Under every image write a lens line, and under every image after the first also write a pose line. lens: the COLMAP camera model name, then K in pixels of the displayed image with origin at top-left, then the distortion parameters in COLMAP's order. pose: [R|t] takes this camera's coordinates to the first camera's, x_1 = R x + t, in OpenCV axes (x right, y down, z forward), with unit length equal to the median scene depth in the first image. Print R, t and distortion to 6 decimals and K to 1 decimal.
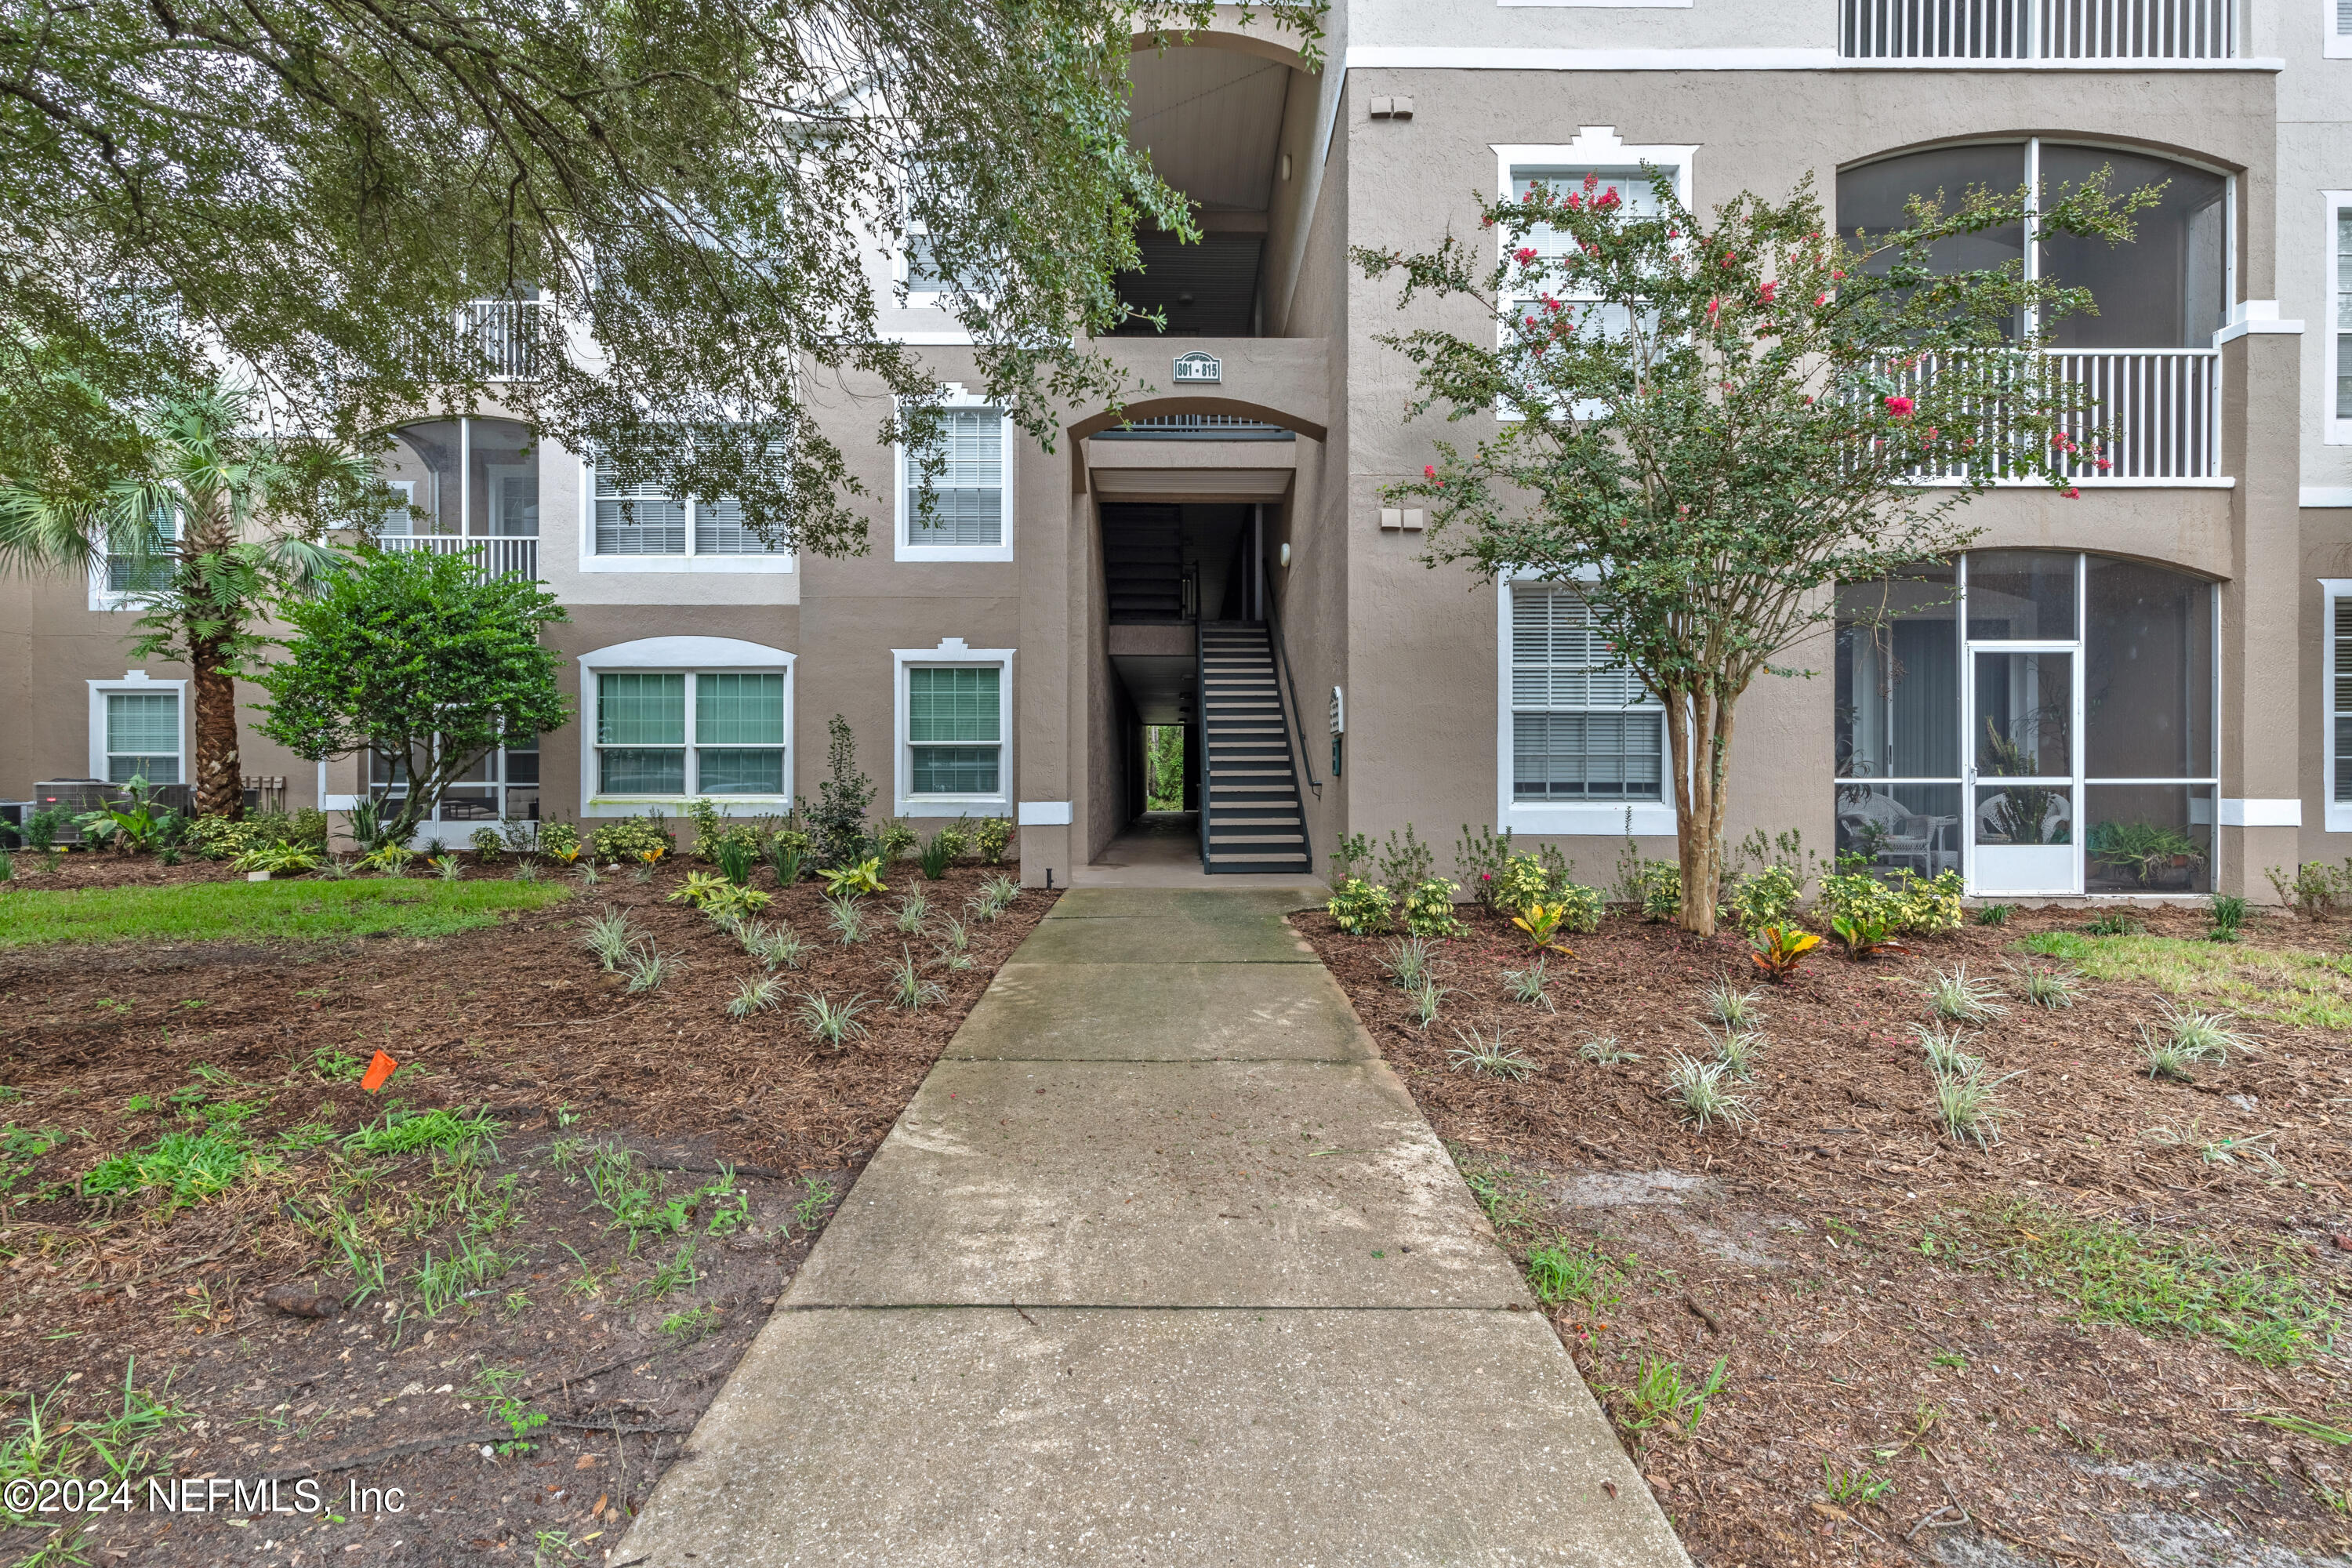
lens RADIAL K [[1057.2, 0, 1184.7], [0, 1057.2, 792.6], [0, 0, 1]] dist [0.002563, -0.000612]
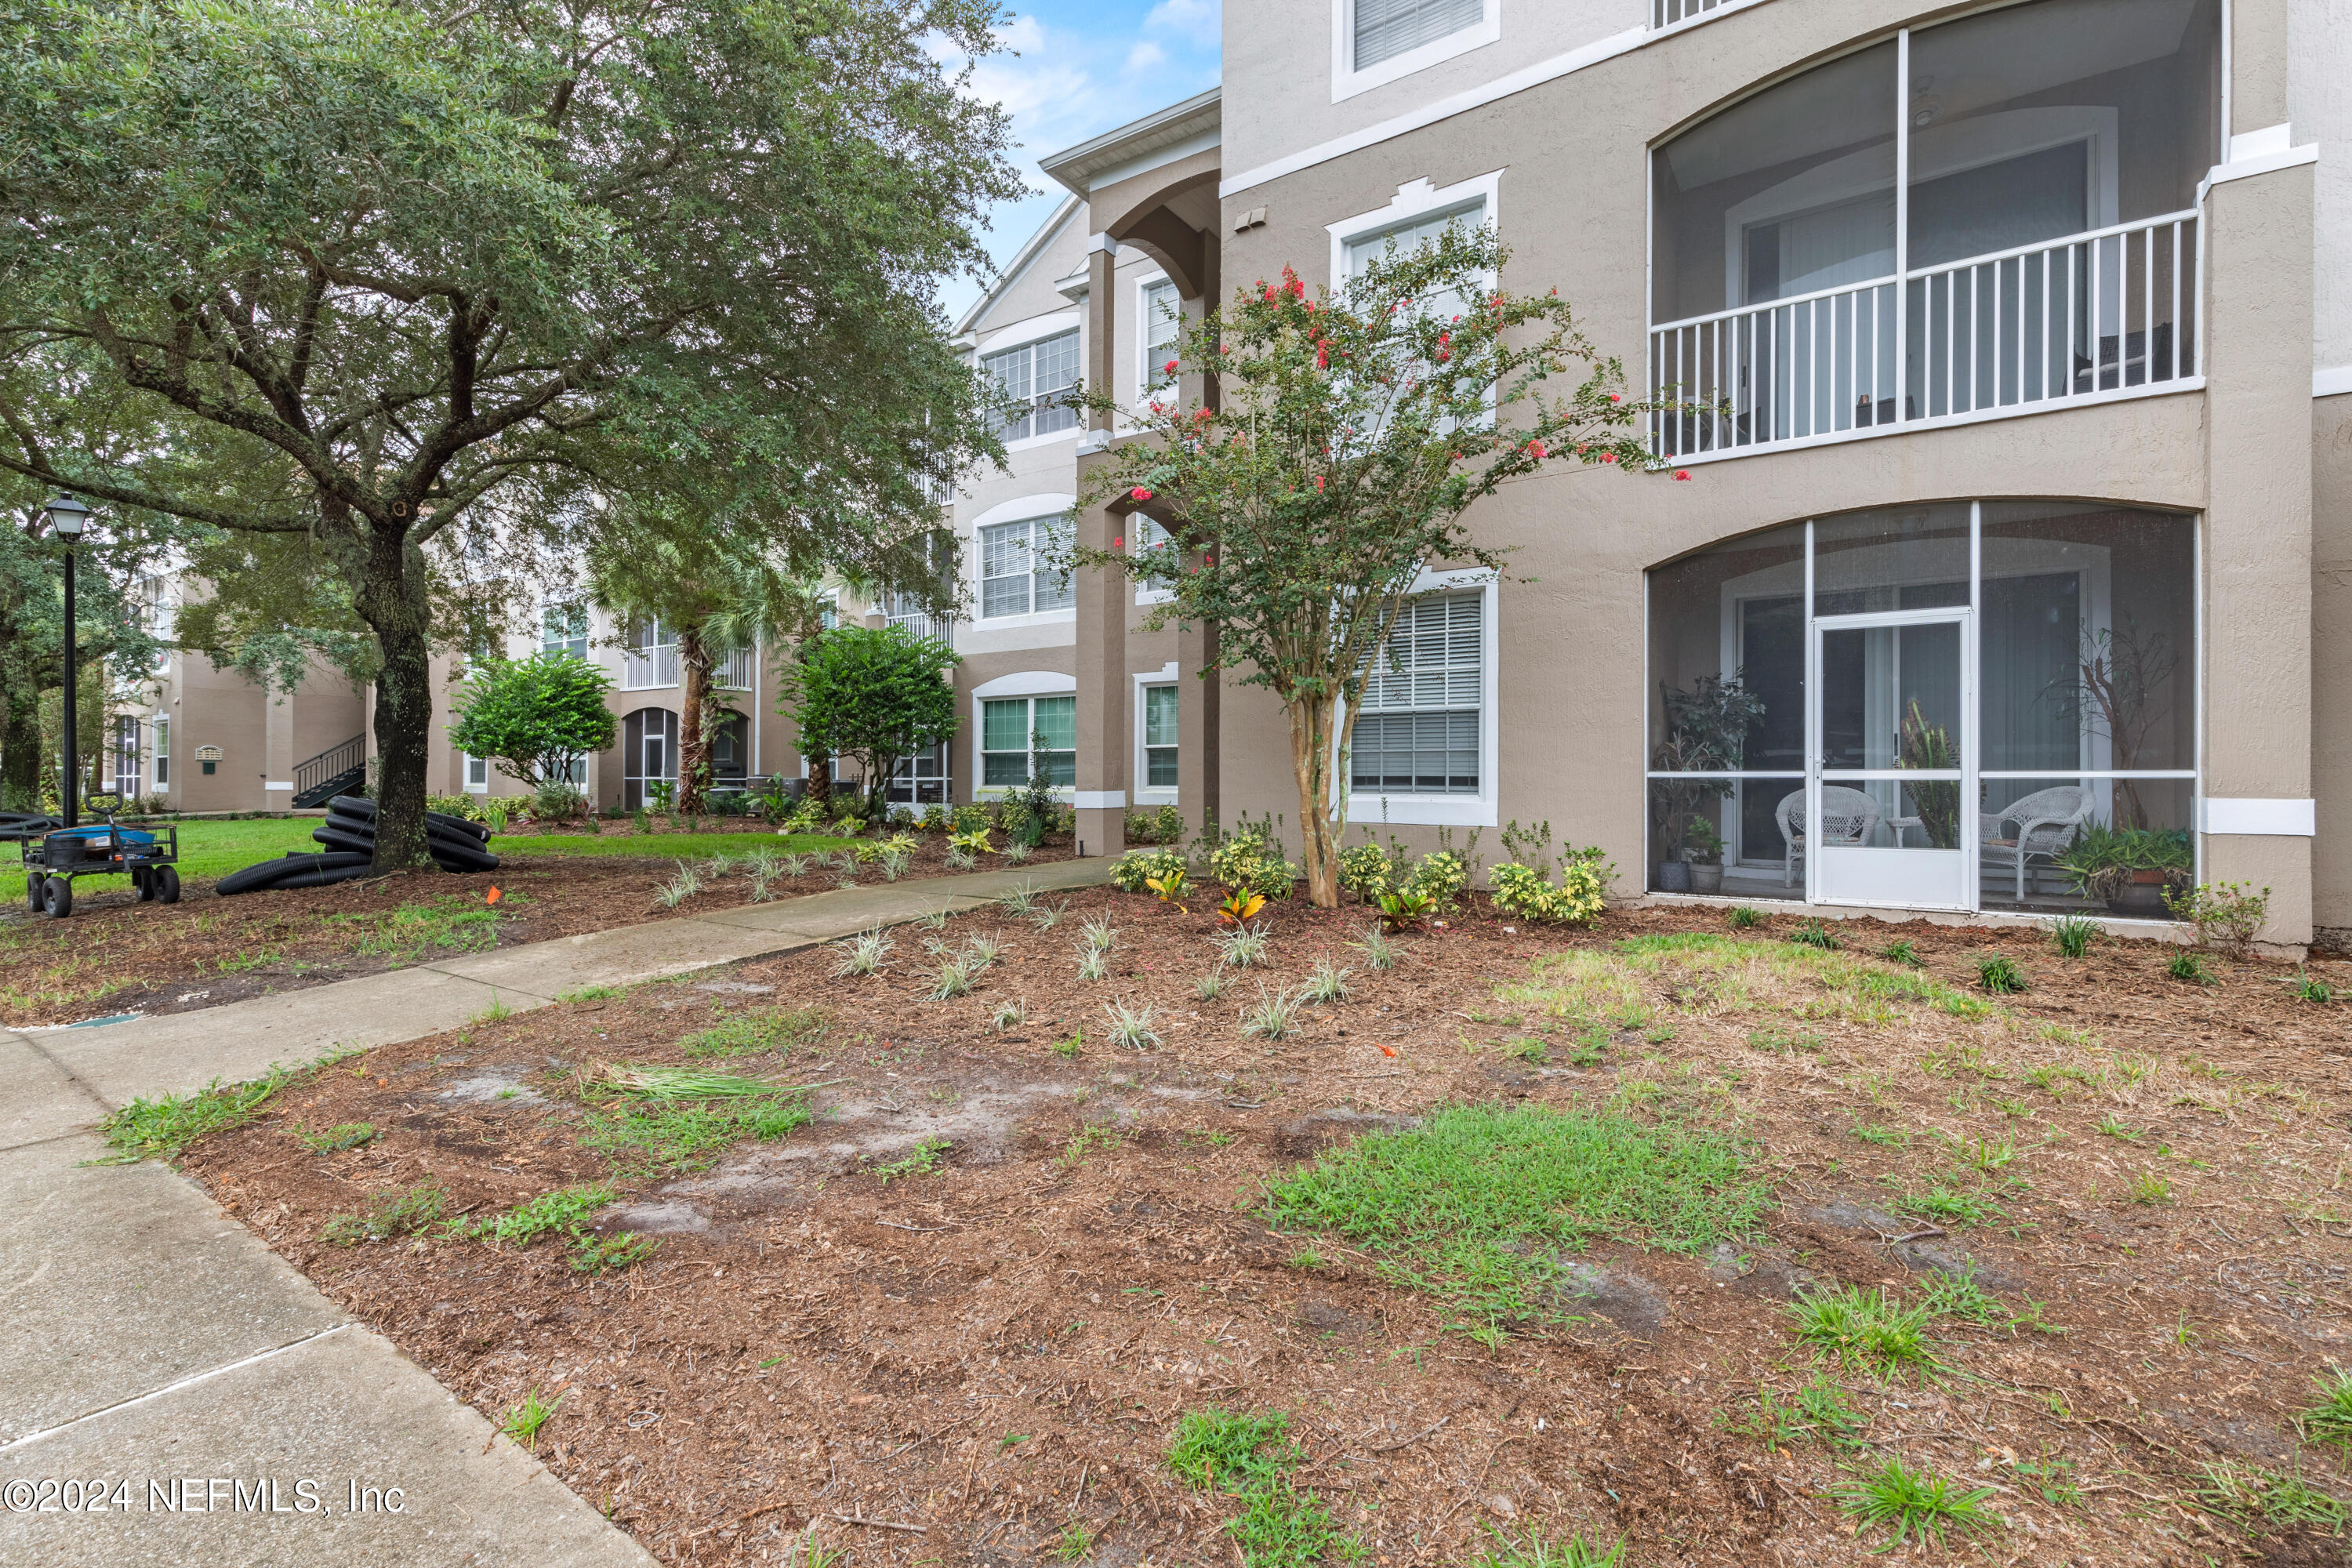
lens RADIAL K [[1055.5, 0, 1183.4], [0, 1055.5, 784.5], [0, 0, 1]] dist [0.006039, -0.000322]
pose [[0.825075, 0.004680, -0.565004, 0.801892], [-0.008306, 0.999958, -0.003846, 0.005047], [0.564962, 0.007866, 0.825079, -0.038445]]
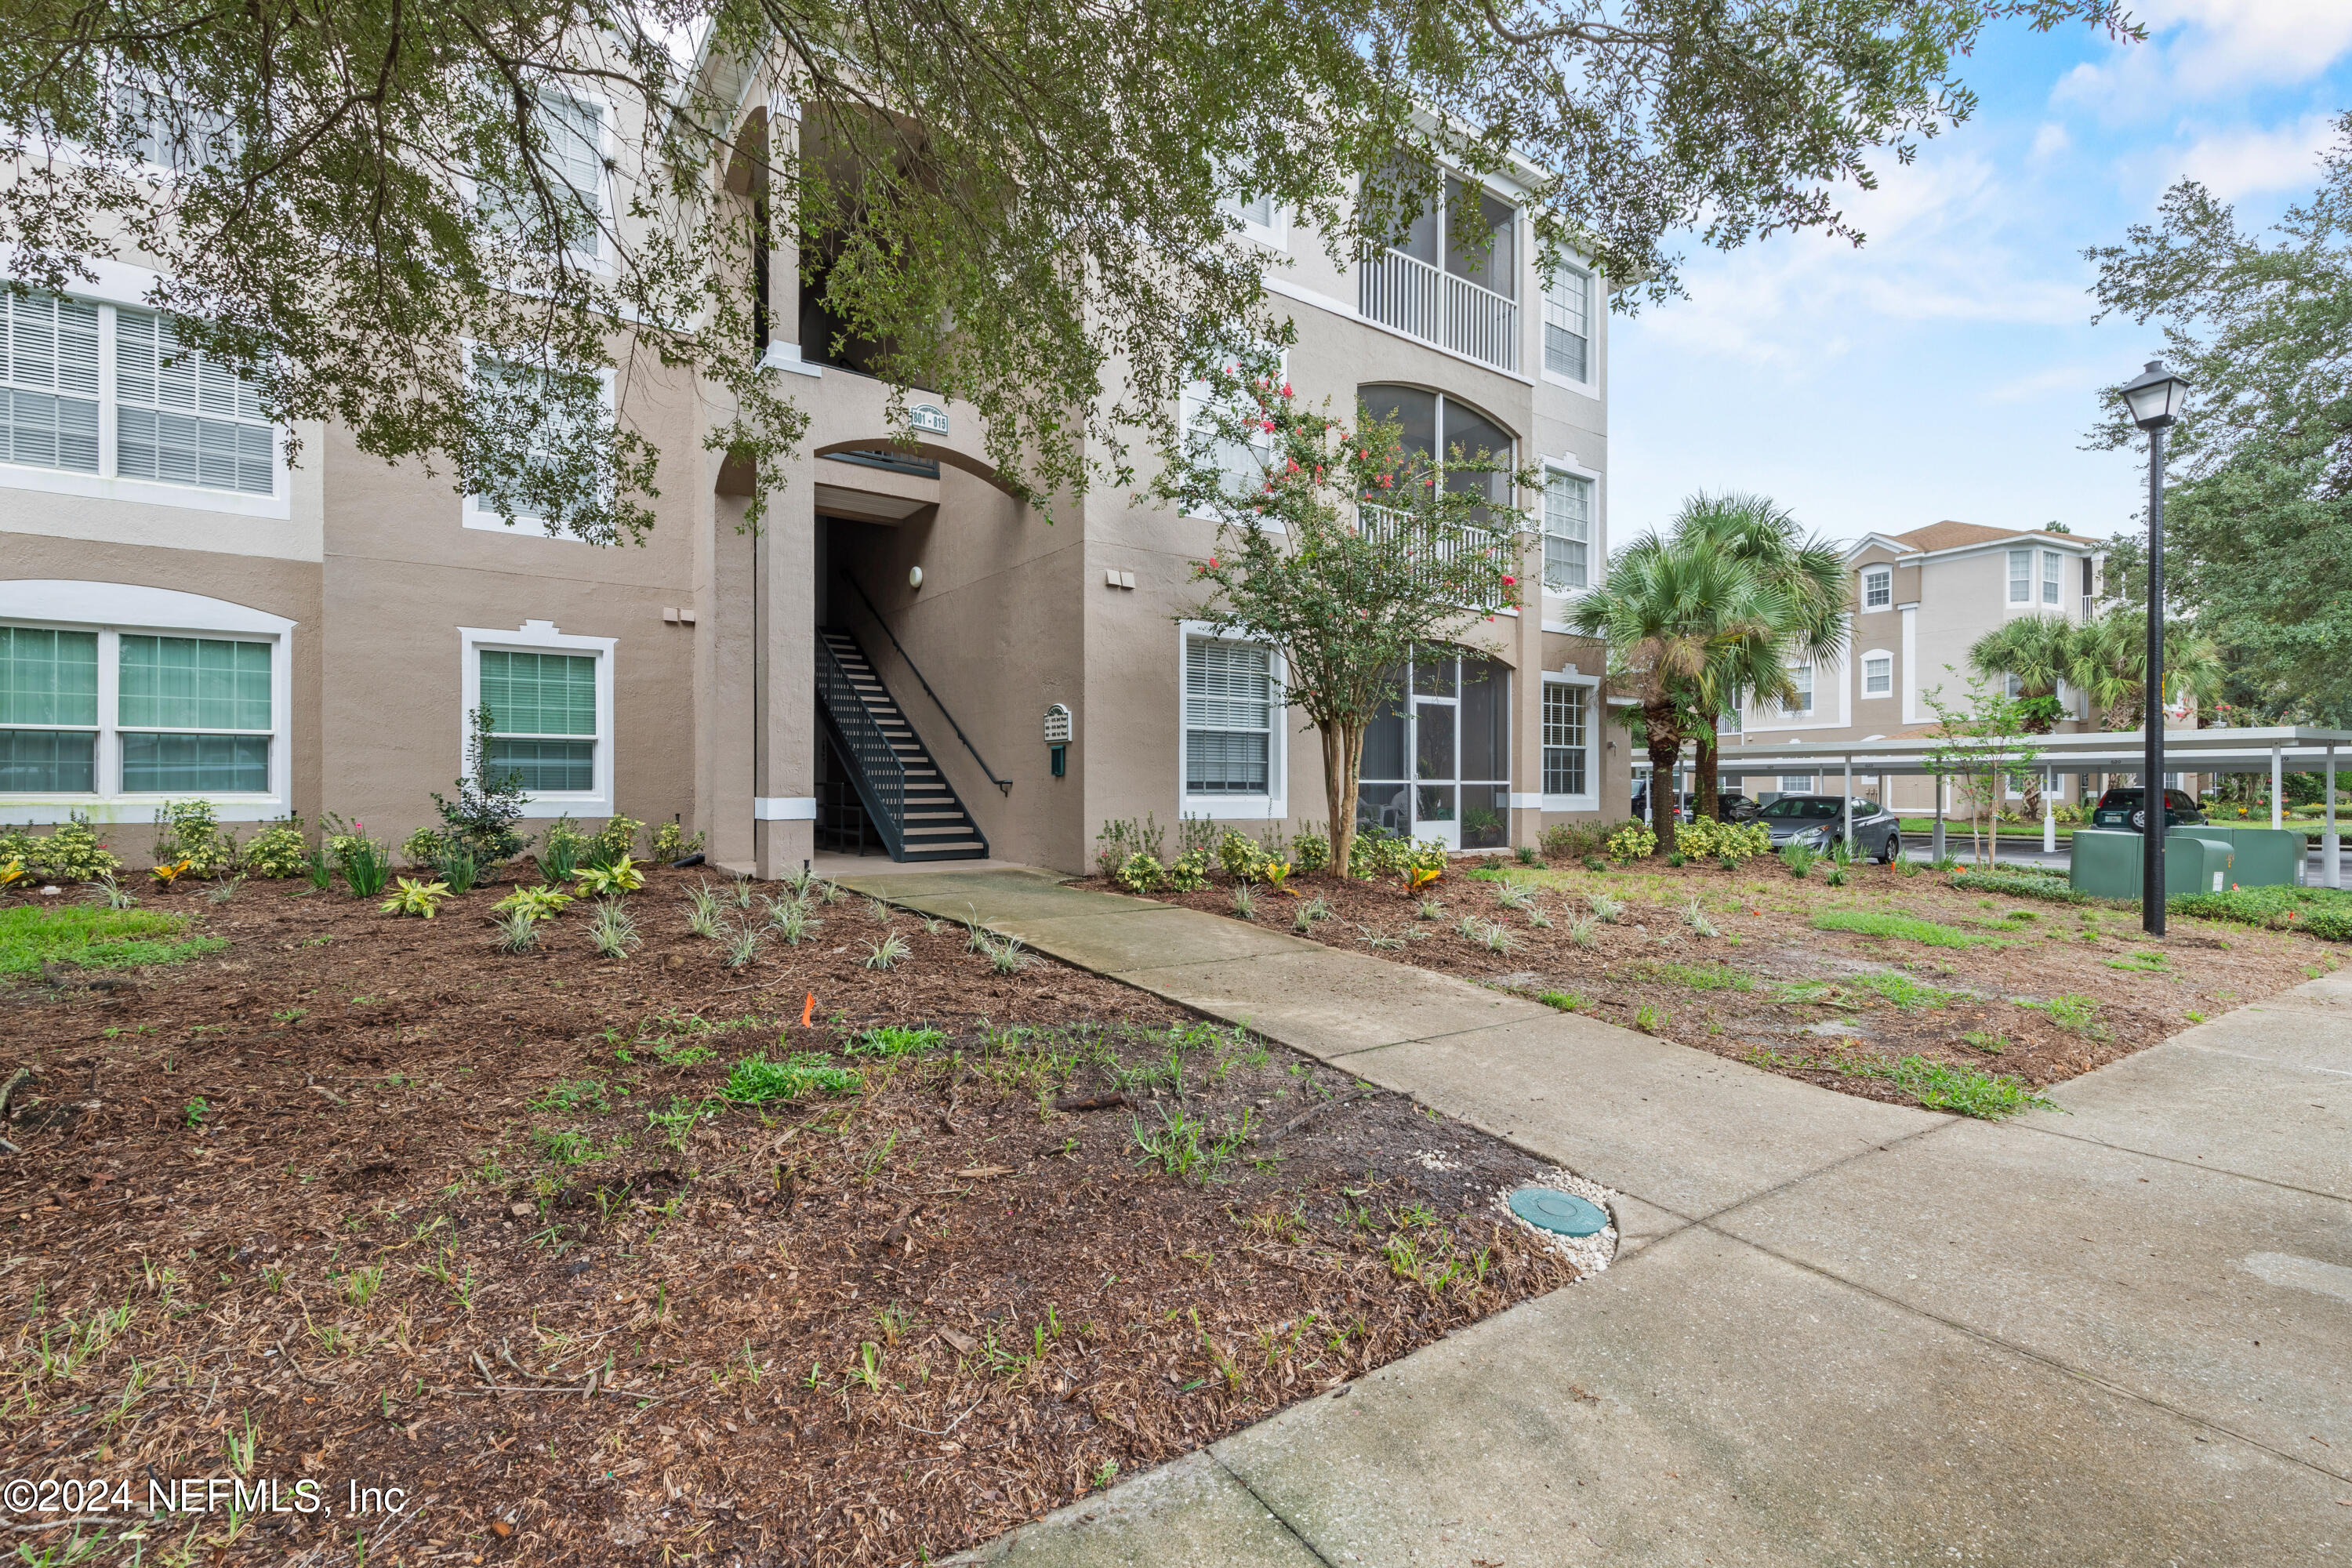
lens RADIAL K [[1057.2, 0, 1184.7], [0, 1057.2, 792.6], [0, 0, 1]] dist [0.002563, -0.000612]
pose [[0.811645, -0.000696, 0.584151, -0.481962], [0.002137, 0.999996, -0.001777, 0.007381], [-0.584147, 0.002690, 0.811643, -0.102909]]
